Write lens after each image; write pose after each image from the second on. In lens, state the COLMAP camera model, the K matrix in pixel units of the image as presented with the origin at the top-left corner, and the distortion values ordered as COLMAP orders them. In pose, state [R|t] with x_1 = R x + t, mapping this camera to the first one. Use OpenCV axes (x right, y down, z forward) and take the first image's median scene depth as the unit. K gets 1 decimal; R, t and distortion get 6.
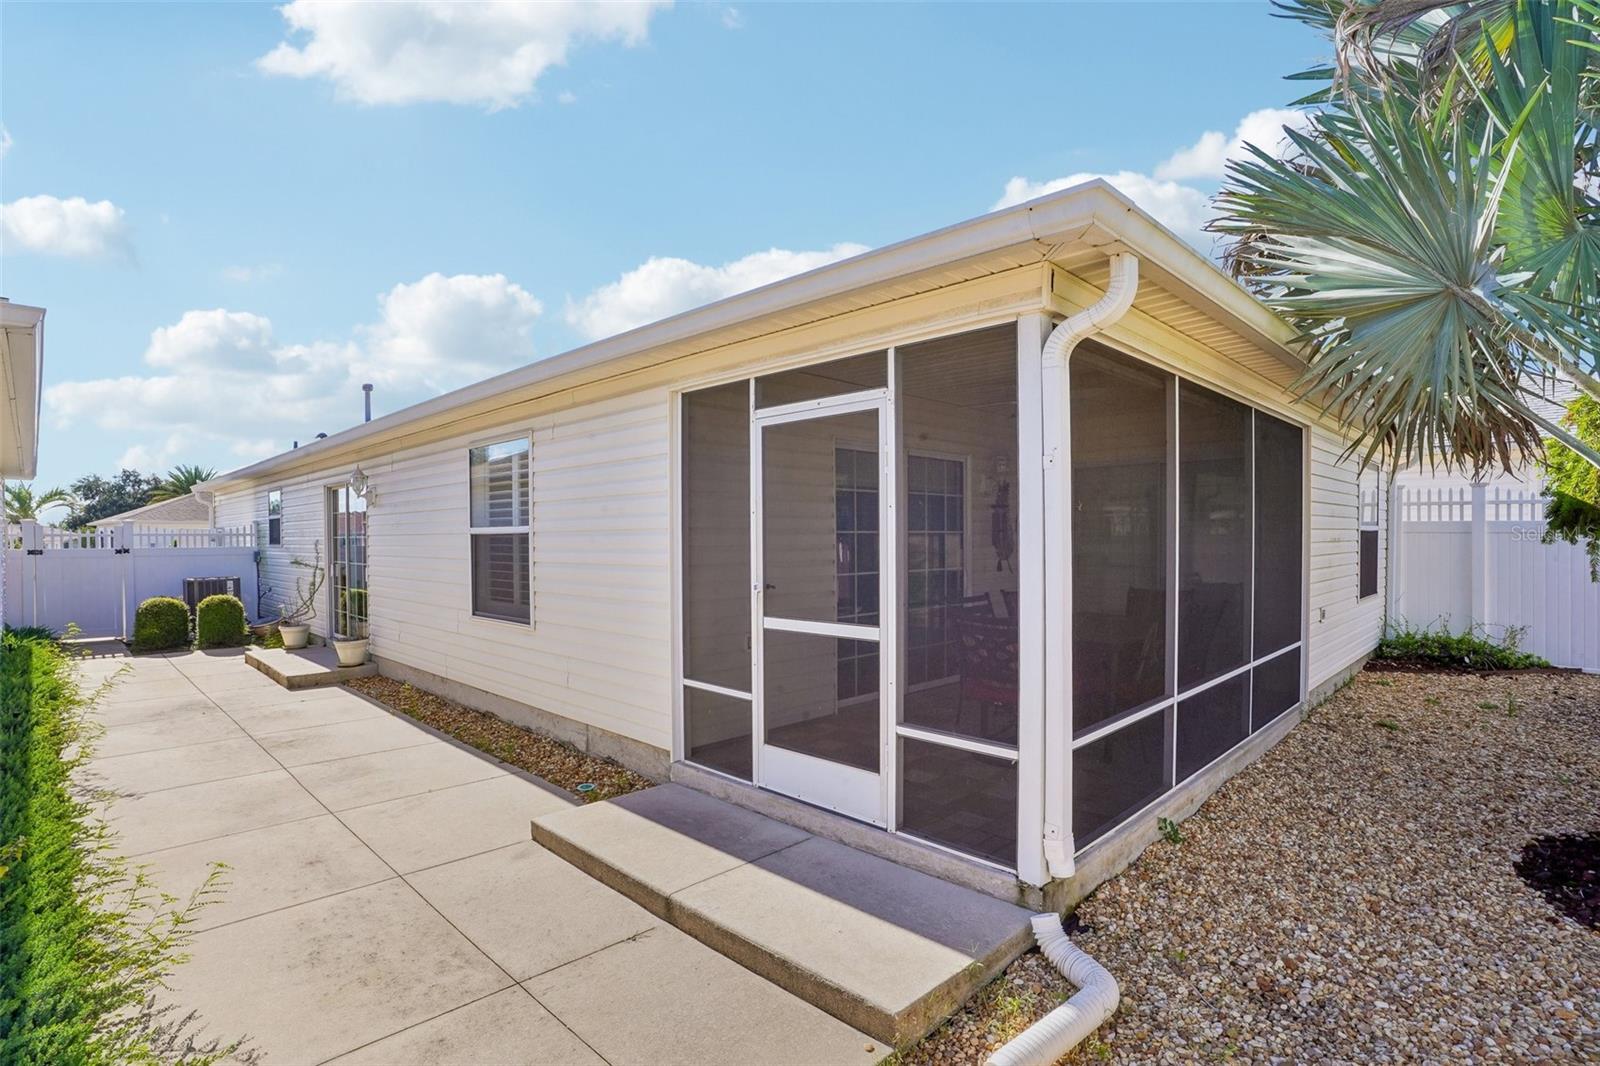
lens RADIAL K [[779.2, 0, 843.9], [0, 779.2, 556.9], [0, 0, 1]] dist [-0.060004, 0.023888]
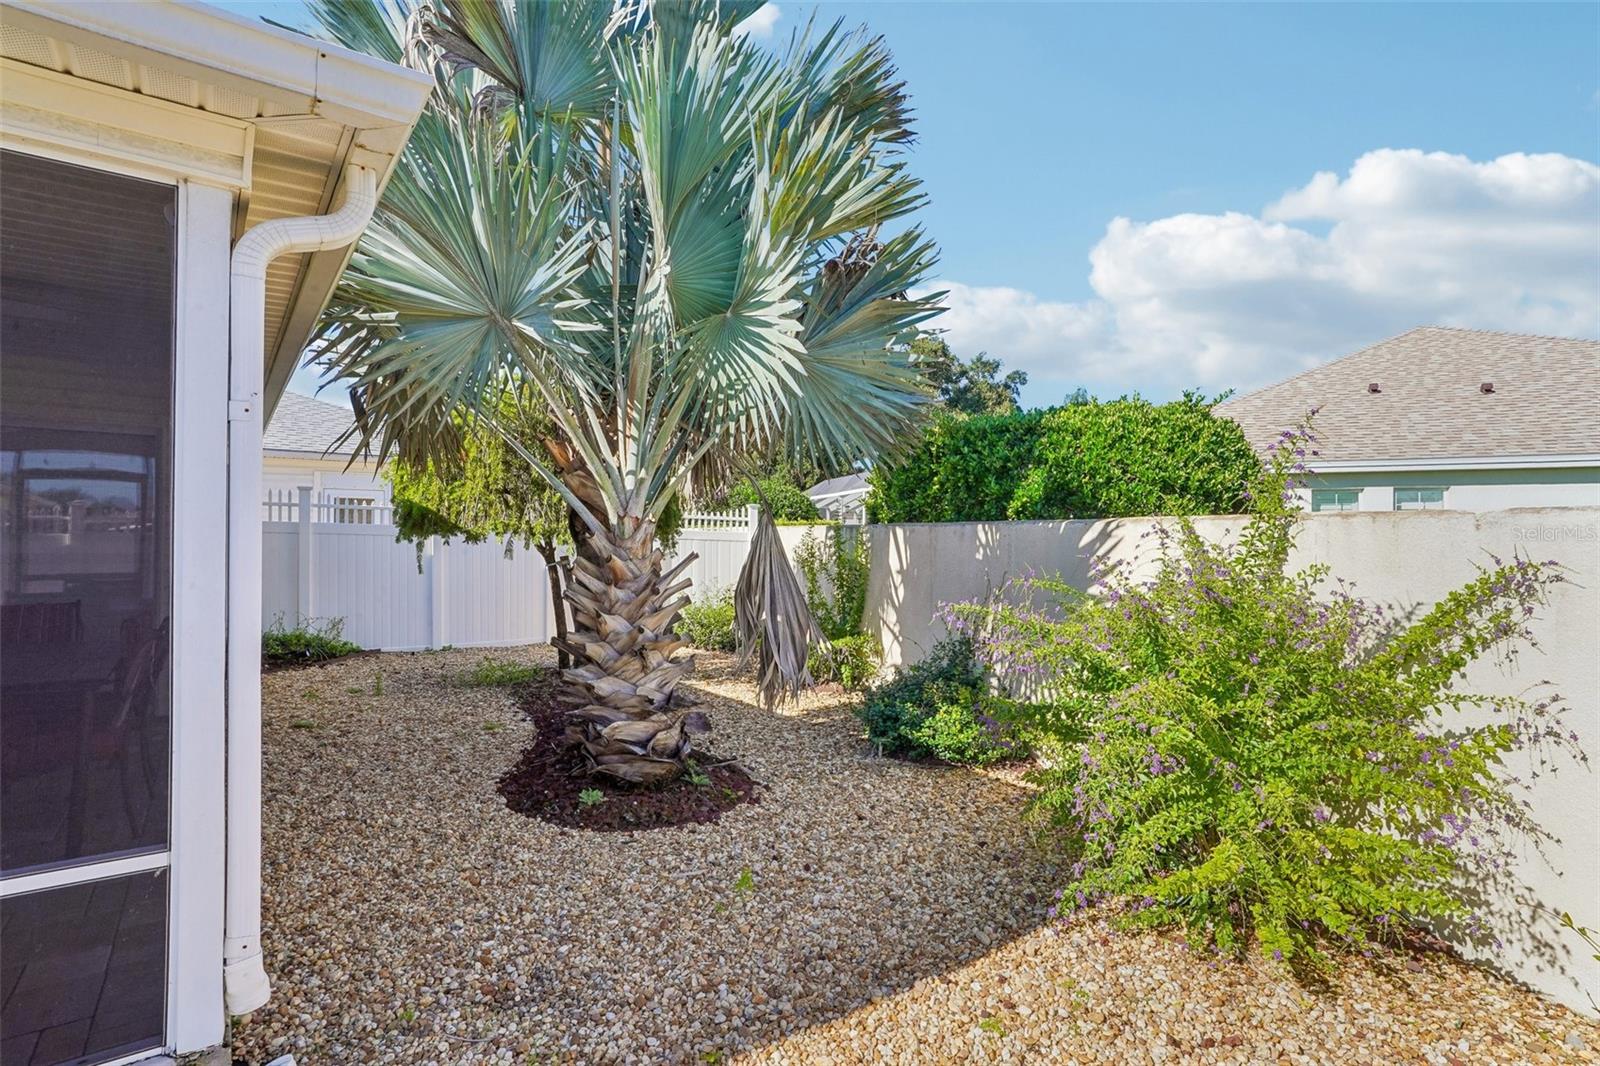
lens RADIAL K [[784.2, 0, 794.9], [0, 784.2, 536.0], [0, 0, 1]] dist [-0.058647, 0.033472]
pose [[0.205004, 0.012715, 0.978679, -0.242861], [0.018503, 0.999687, -0.016864, 0.008549], [-0.978586, 0.021566, 0.204704, 0.304114]]
